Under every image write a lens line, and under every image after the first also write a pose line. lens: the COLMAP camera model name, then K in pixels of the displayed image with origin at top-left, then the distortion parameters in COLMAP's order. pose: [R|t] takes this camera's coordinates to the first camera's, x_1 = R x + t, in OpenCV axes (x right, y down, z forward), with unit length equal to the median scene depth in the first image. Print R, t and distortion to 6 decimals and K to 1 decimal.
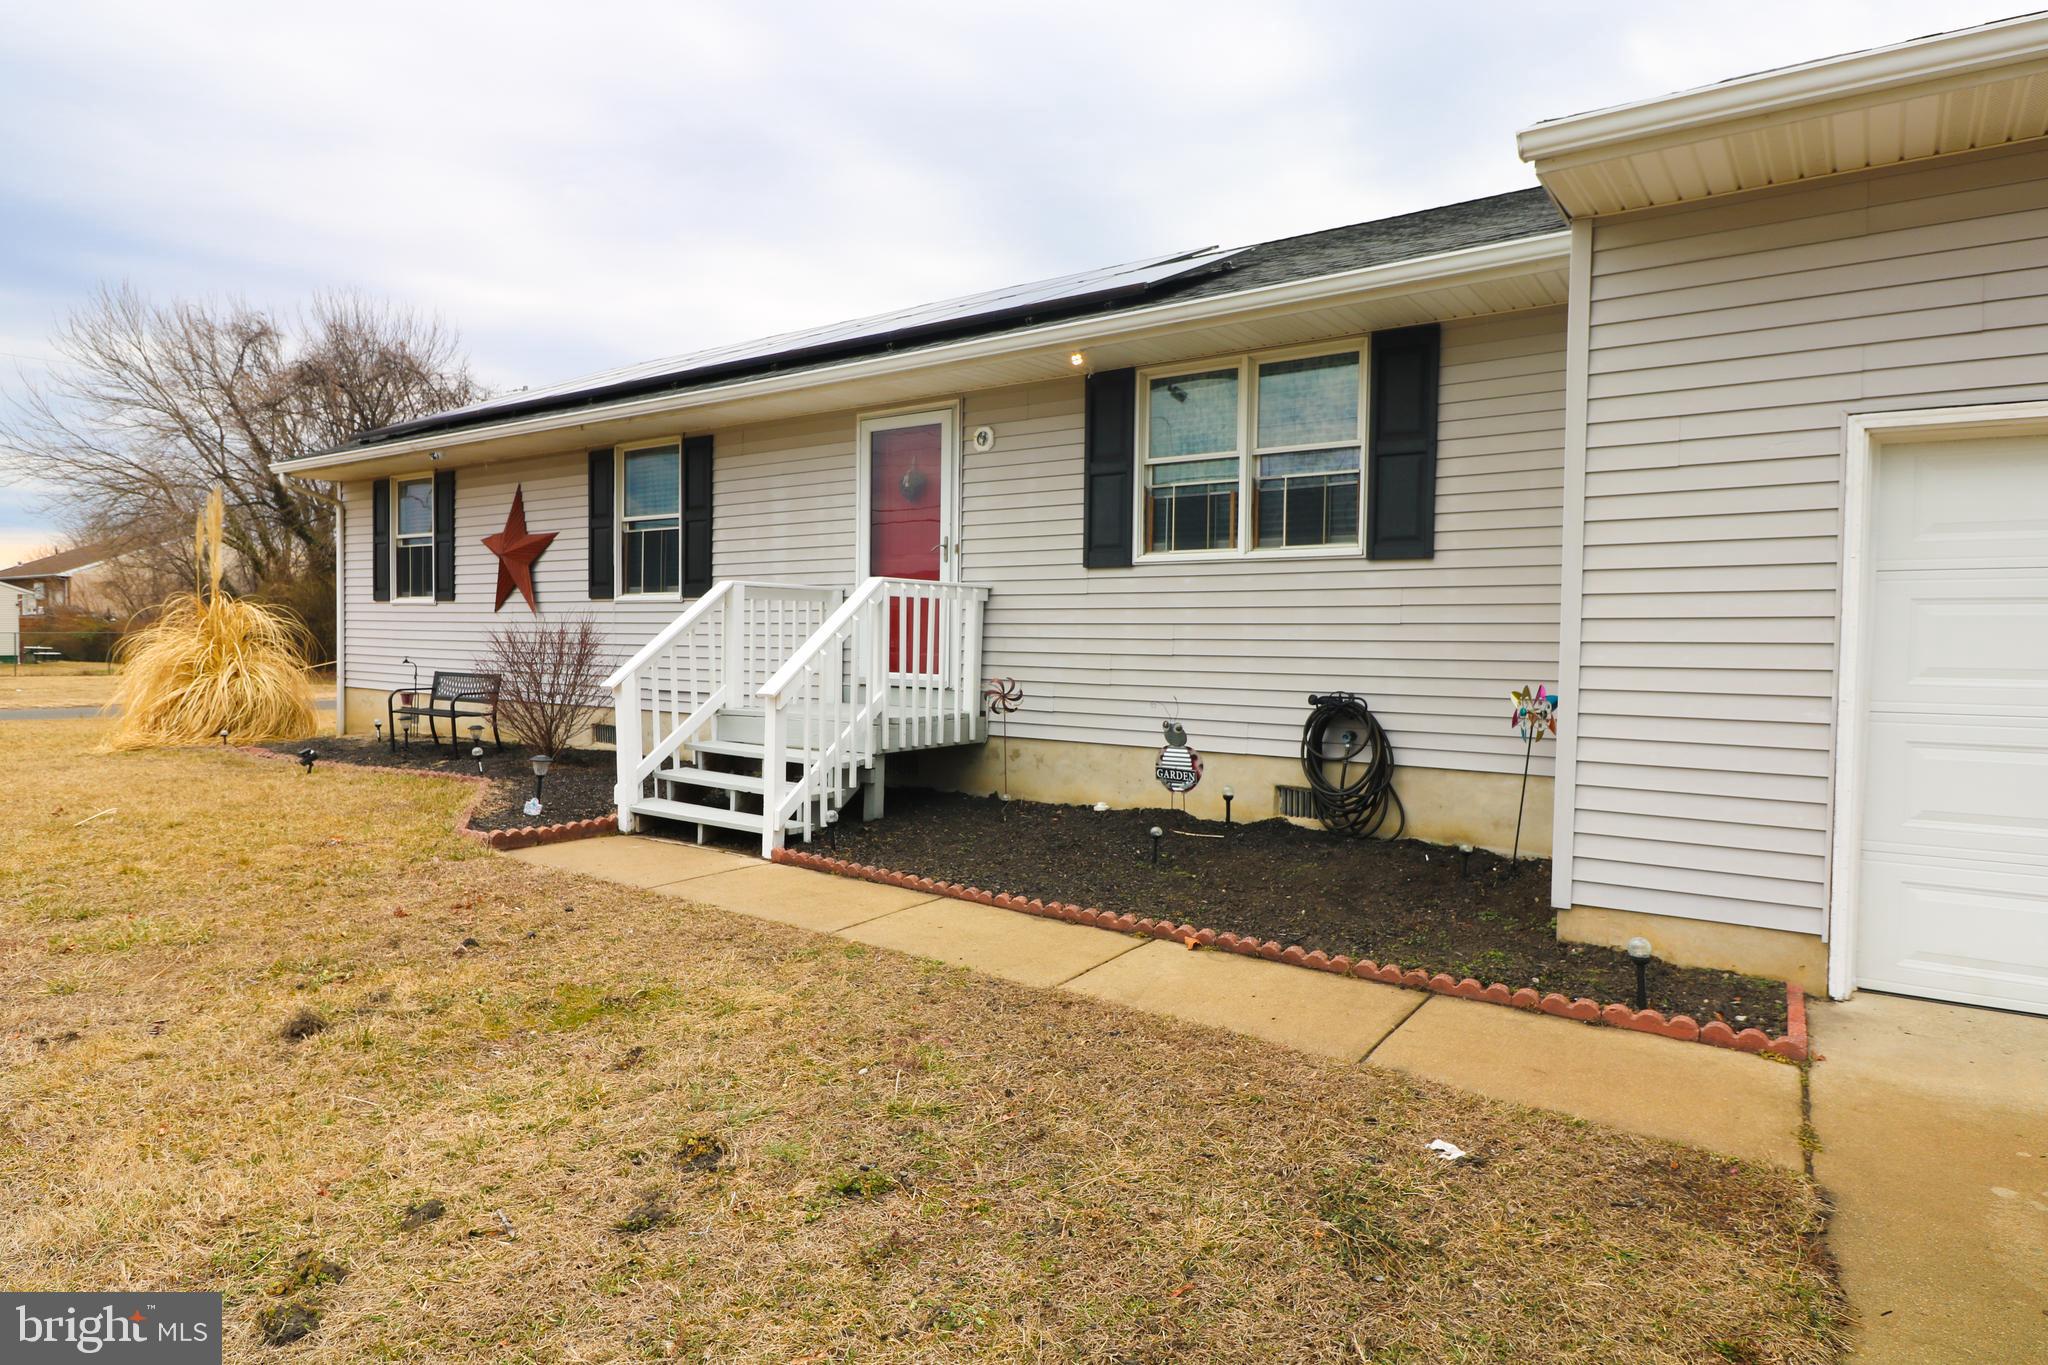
lens RADIAL K [[1137.9, 0, 1024.0], [0, 1137.9, 682.5], [0, 0, 1]] dist [0.015871, -0.000070]
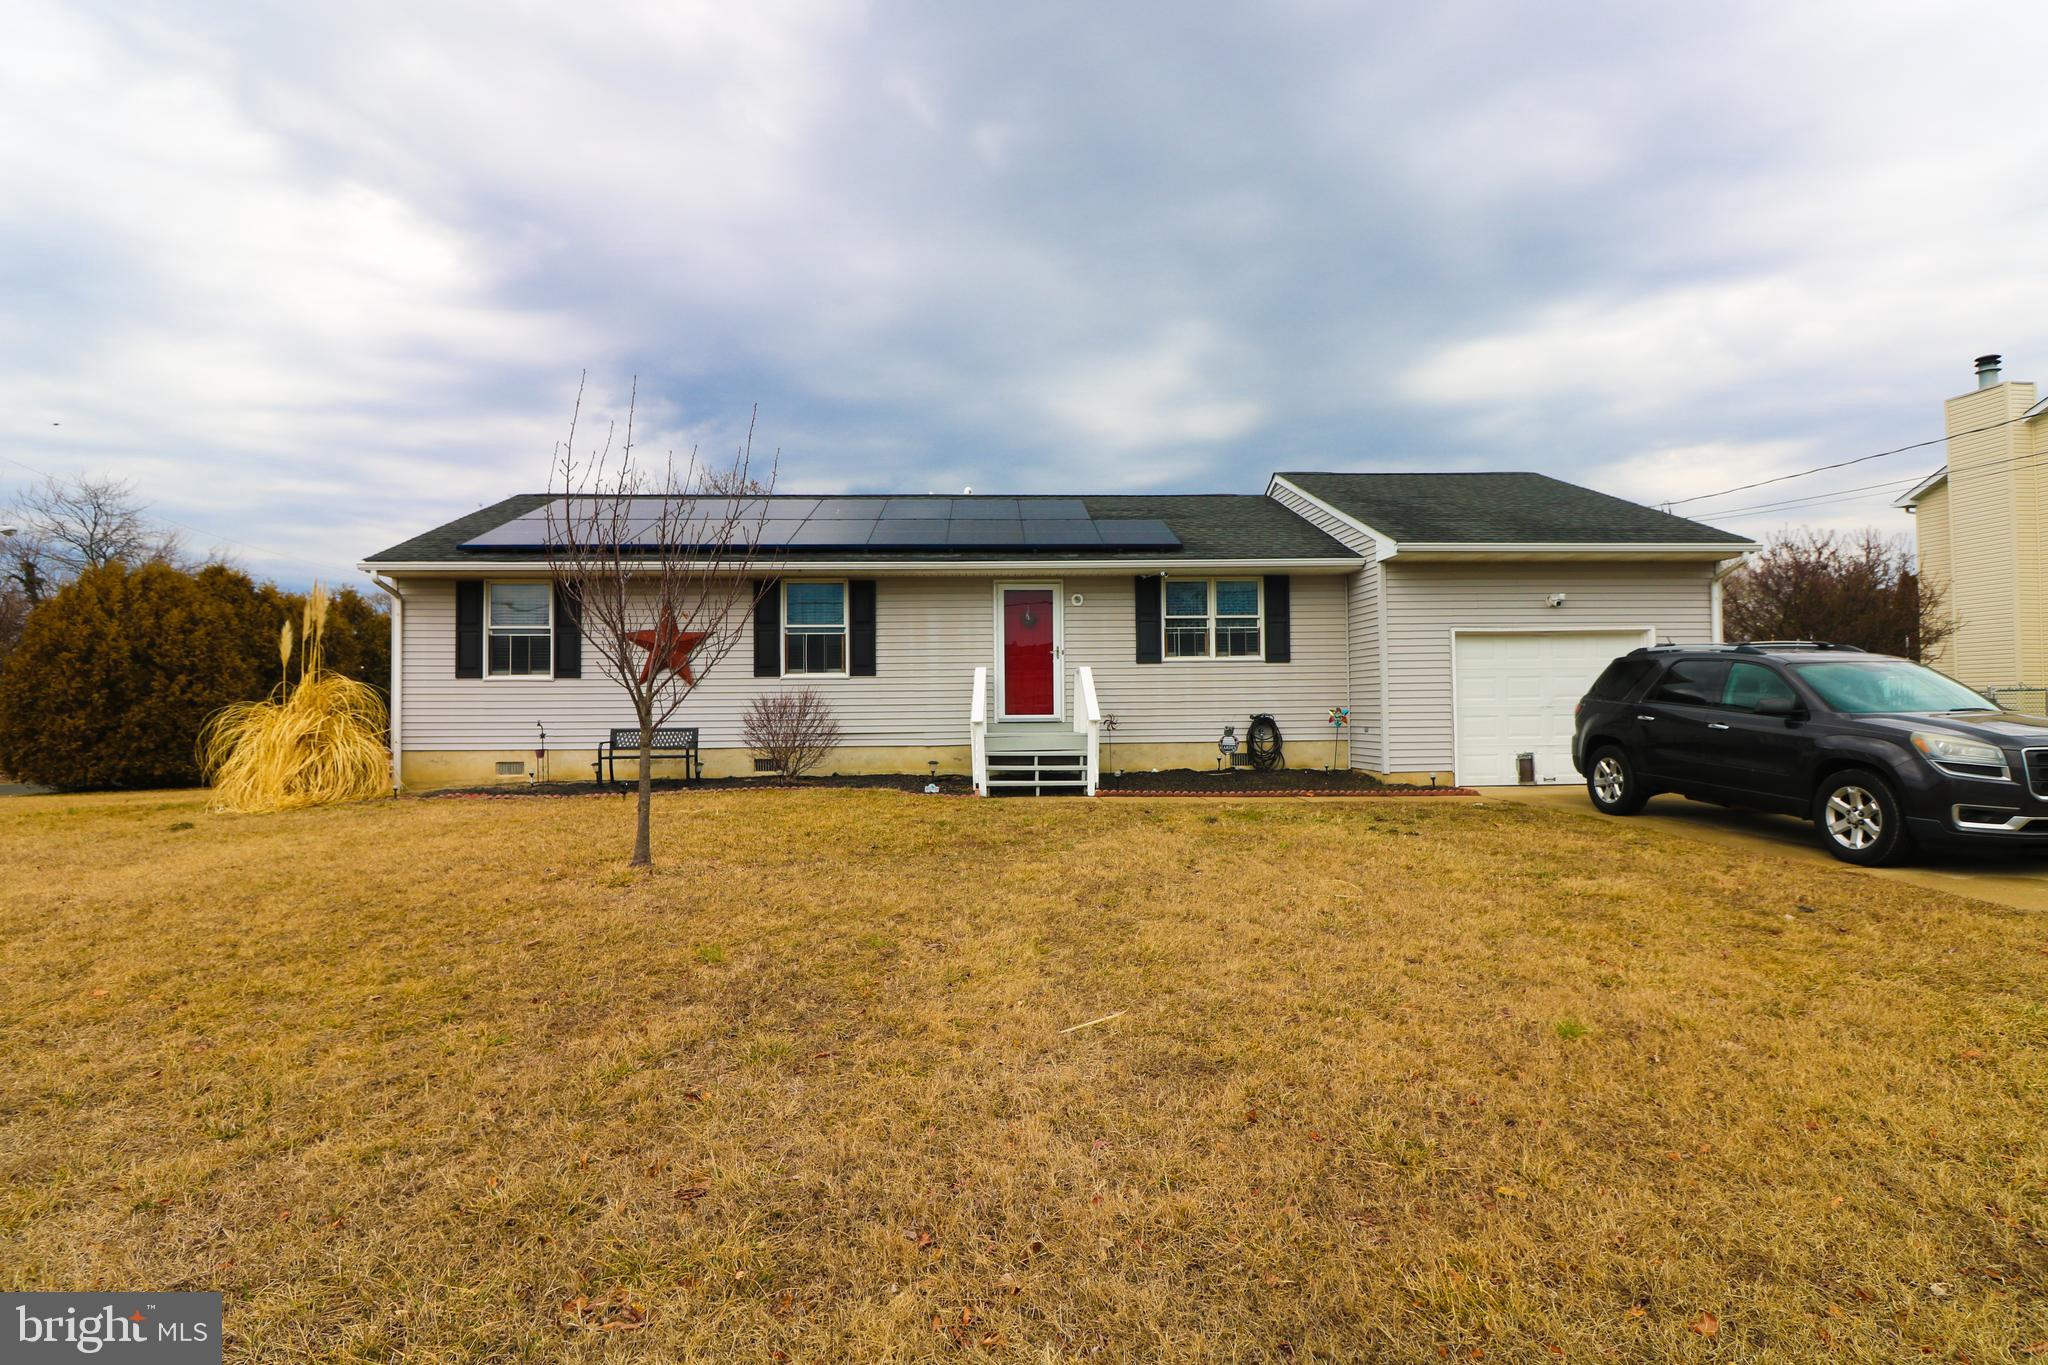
lens RADIAL K [[959.1, 0, 1010.7], [0, 959.1, 684.1], [0, 0, 1]] dist [-0.004235, -0.000680]
pose [[0.787753, 0.002204, 0.615988, -1.273458], [0.044924, 0.997125, -0.061019, 0.041469], [-0.614351, 0.075740, 0.785389, -0.295513]]
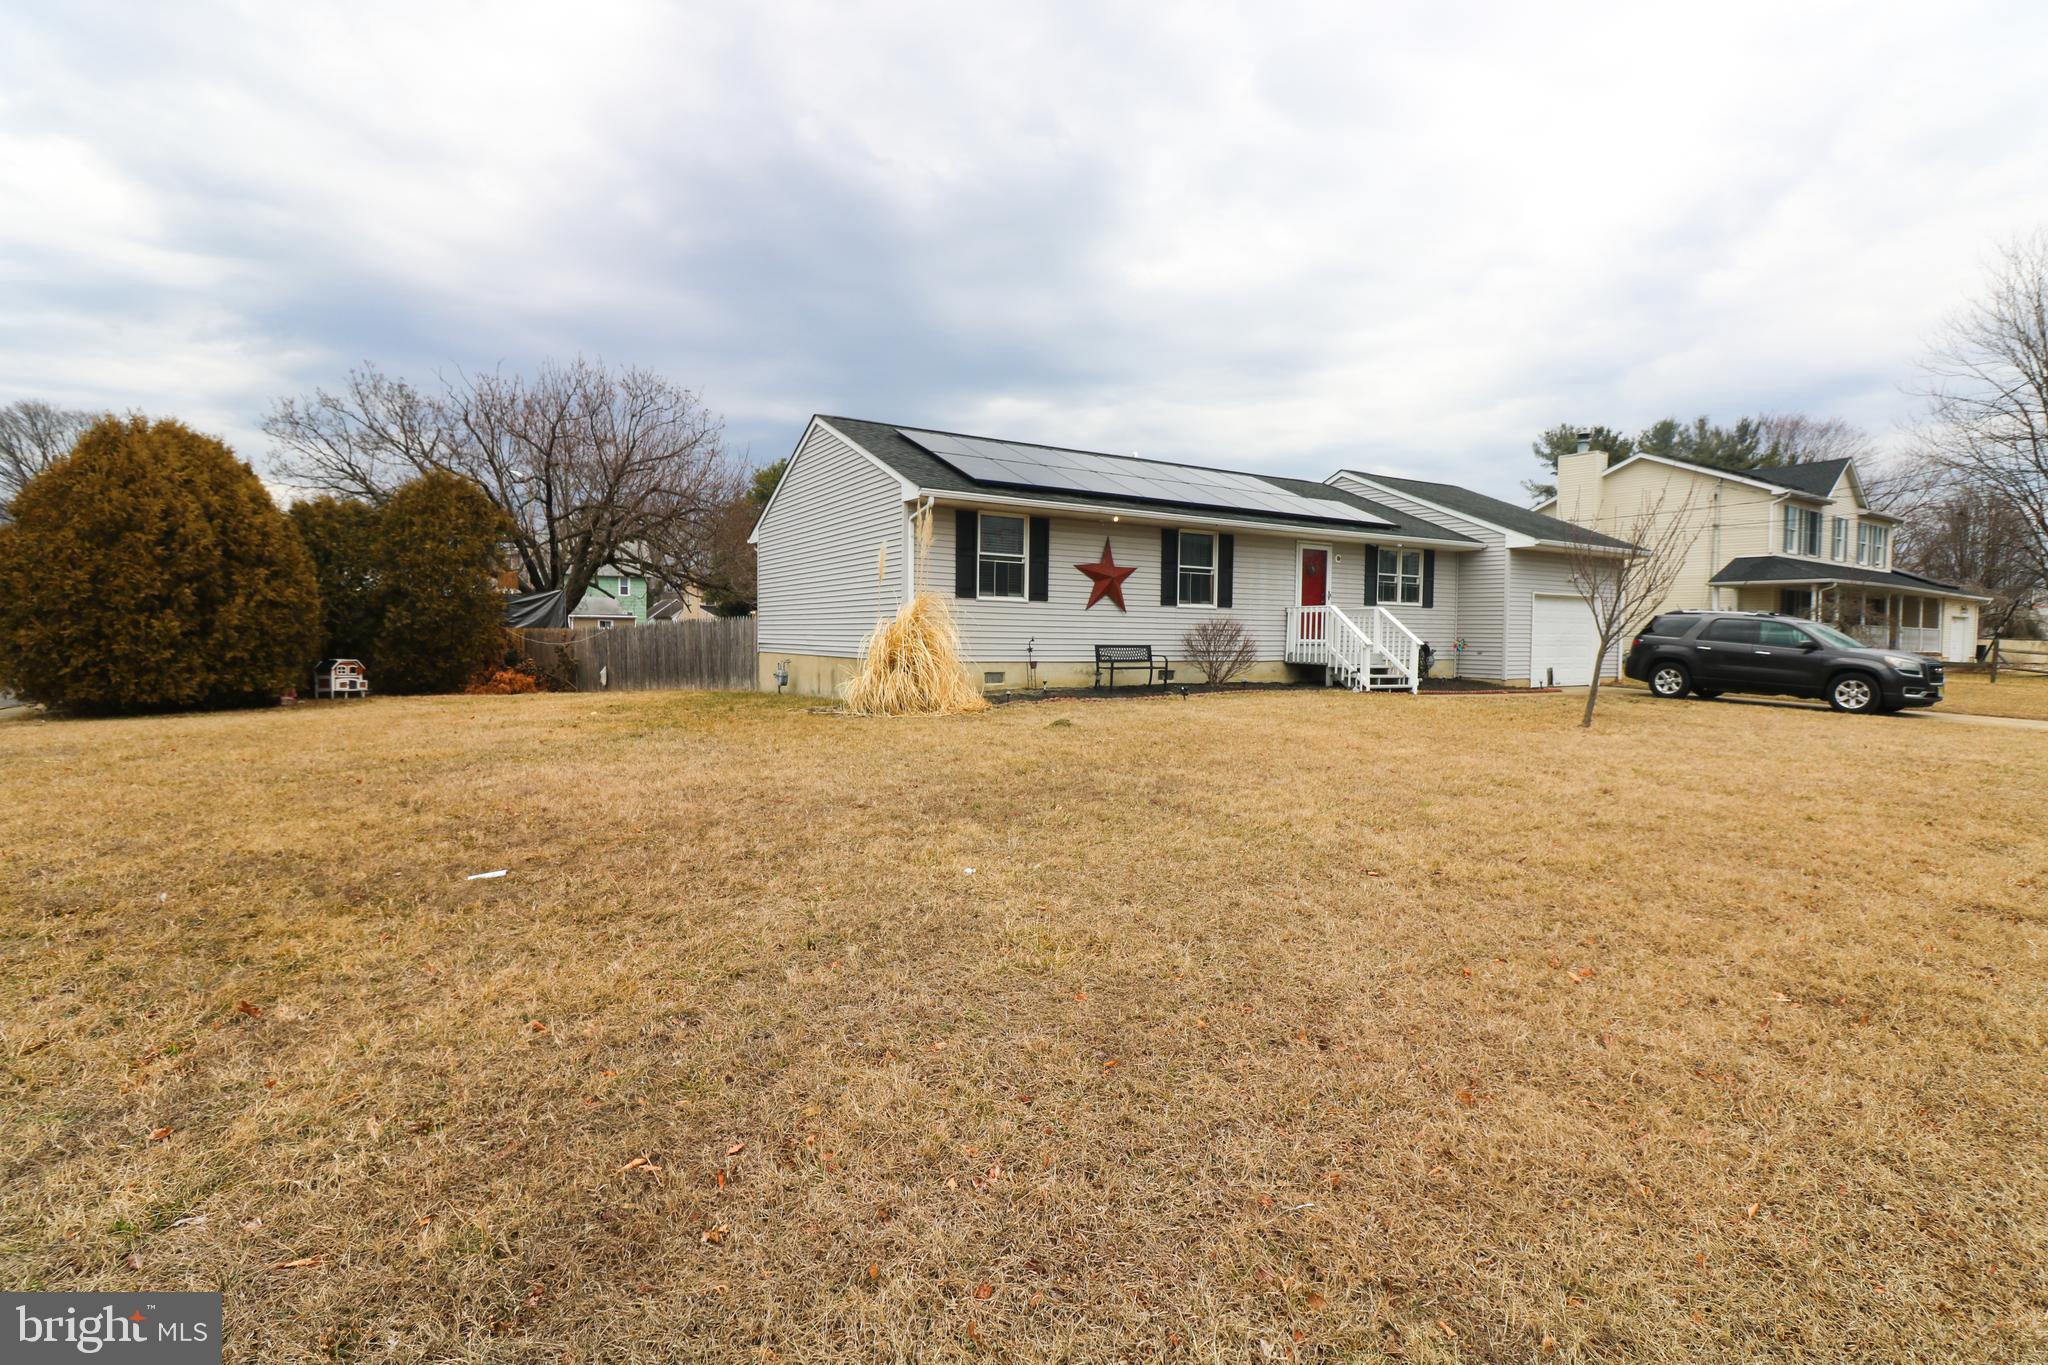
lens RADIAL K [[933.7, 0, 1021.5], [0, 933.7, 649.4], [0, 0, 1]] dist [0.000393, 0.000117]
pose [[0.404276, -0.017422, 0.914471, -2.718882], [0.033940, 0.999416, 0.004036, -0.019395], [-0.914007, 0.029406, 0.404631, 0.827147]]
